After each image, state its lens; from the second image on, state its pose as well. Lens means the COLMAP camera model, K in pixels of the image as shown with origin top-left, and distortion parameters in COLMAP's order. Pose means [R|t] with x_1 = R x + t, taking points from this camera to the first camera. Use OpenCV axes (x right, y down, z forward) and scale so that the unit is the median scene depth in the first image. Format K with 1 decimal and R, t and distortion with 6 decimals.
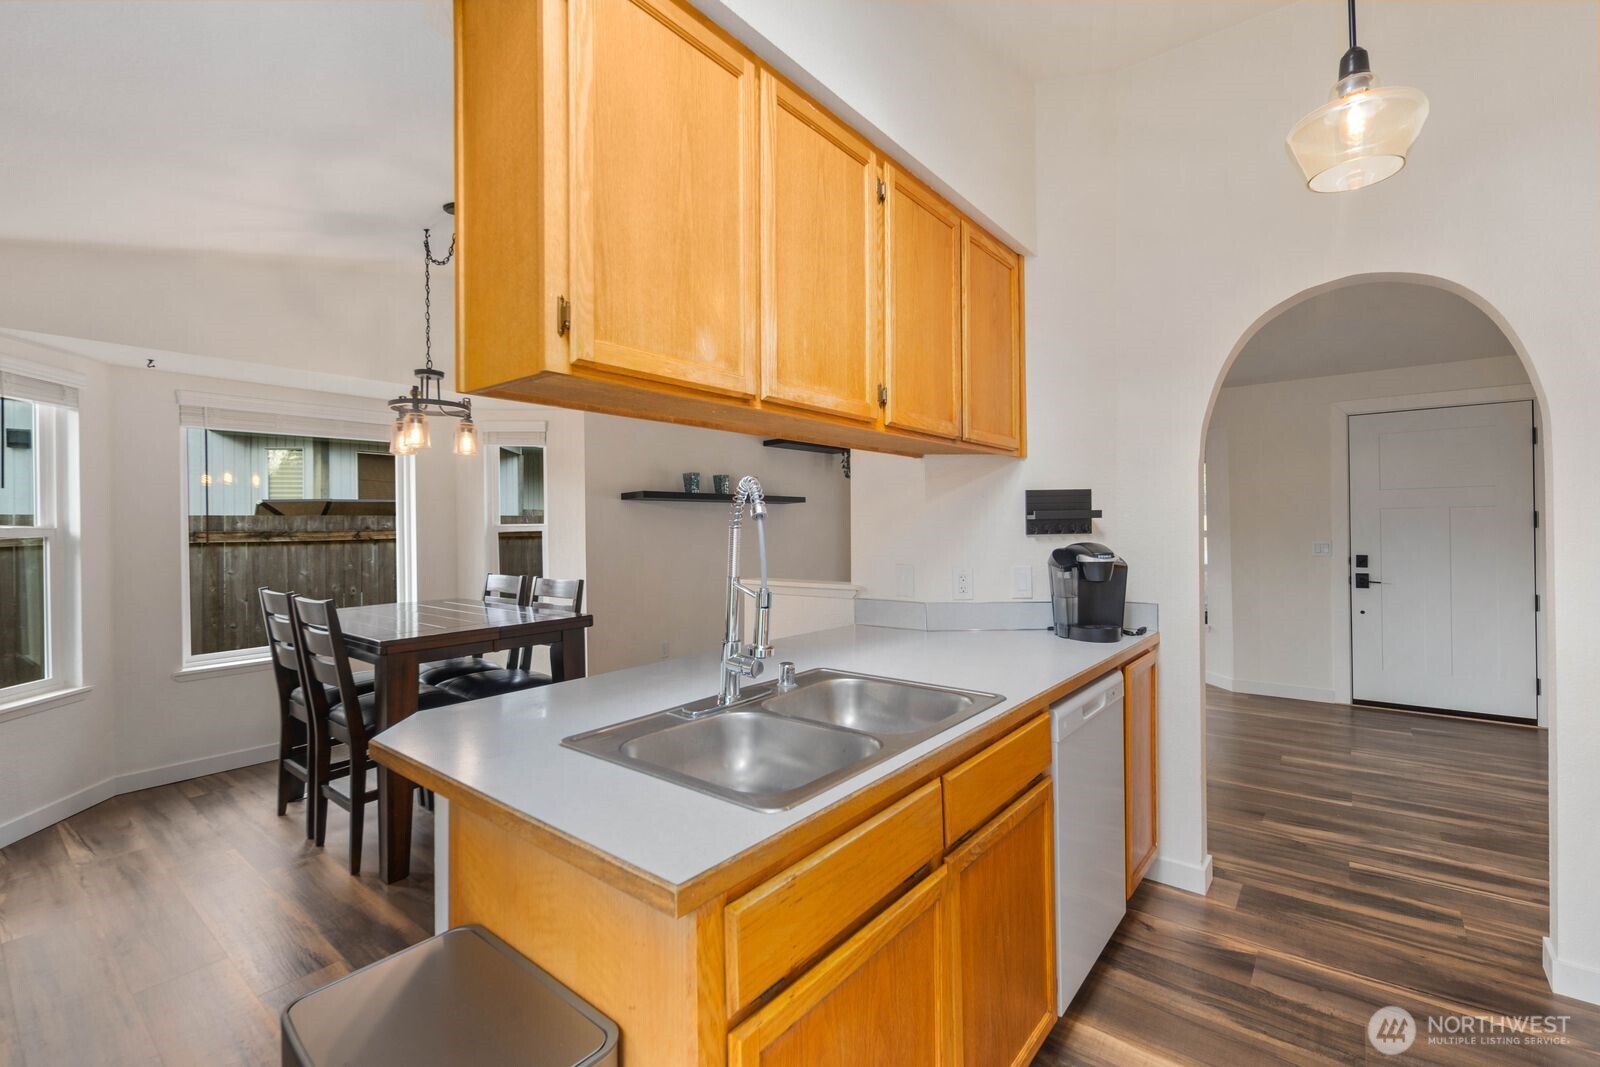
lens RADIAL K [[704.3, 0, 801.0], [0, 704.3, 524.1], [0, 0, 1]] dist [0.000041, -0.000026]
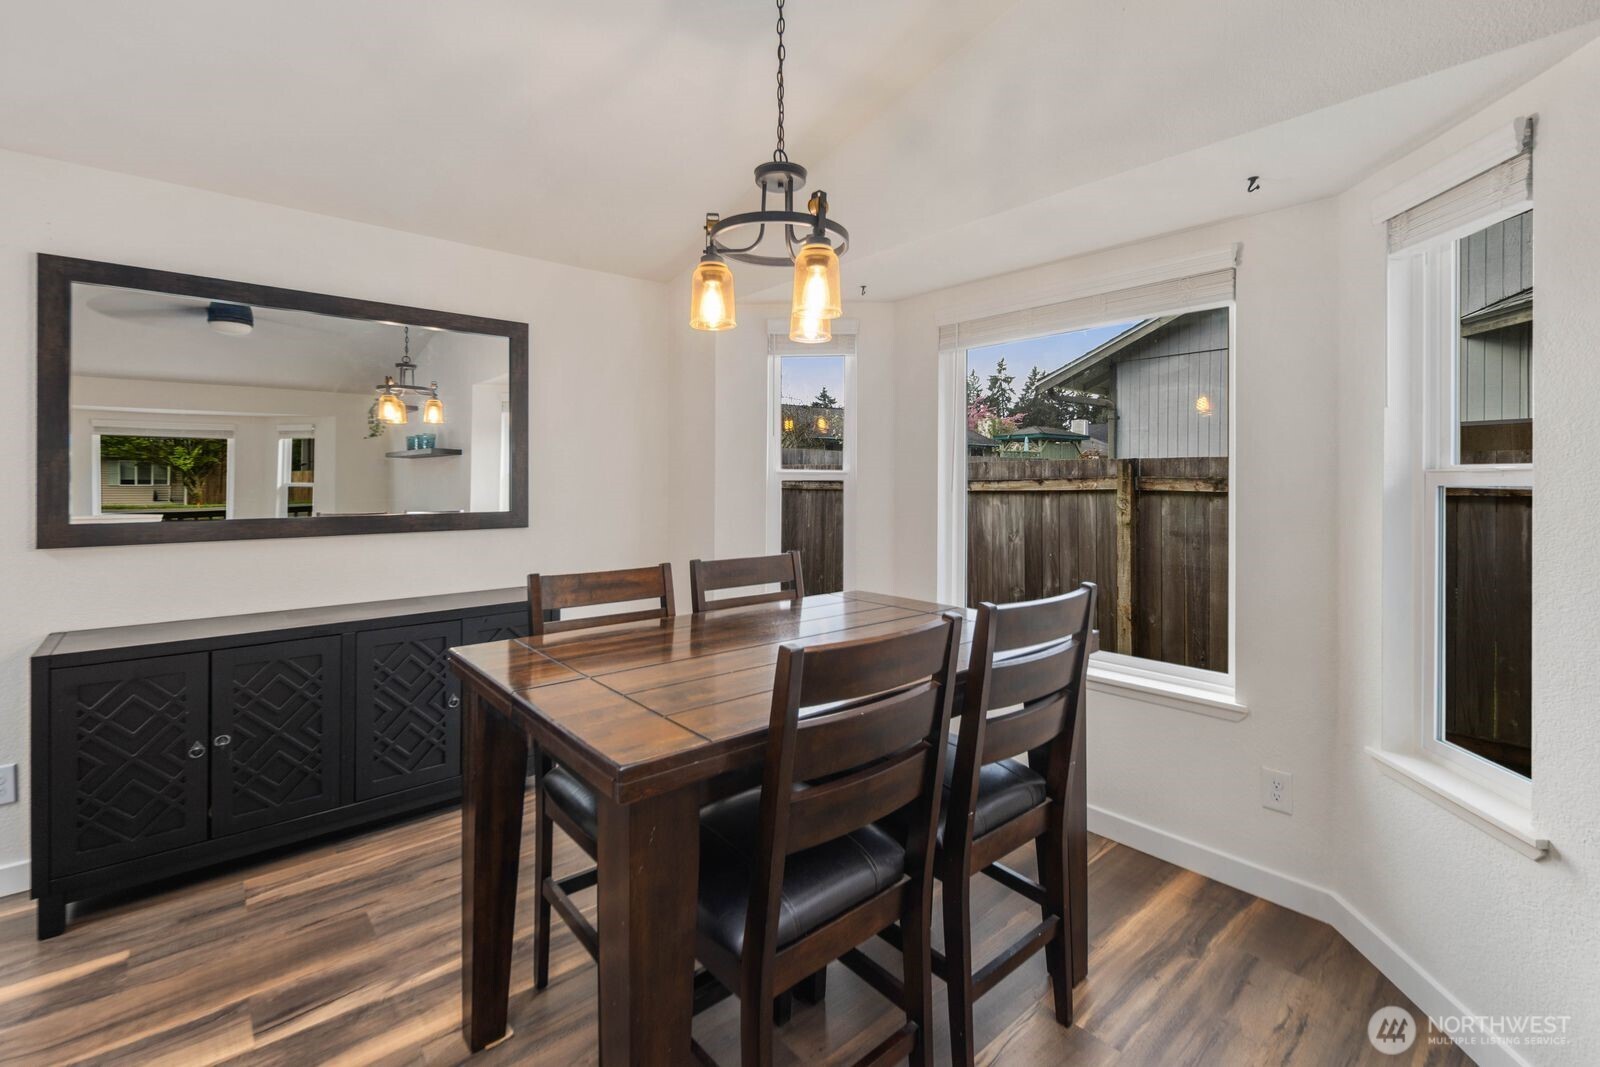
lens RADIAL K [[674.6, 0, 801.6], [0, 674.6, 483.4], [0, 0, 1]] dist [-0.000400, -0.000029]
pose [[-0.172276, 0.012176, -0.984973, 0.000376], [0.001905, 0.999926, 0.012028, 0.007850], [0.985047, 0.000196, -0.172286, 0.877629]]
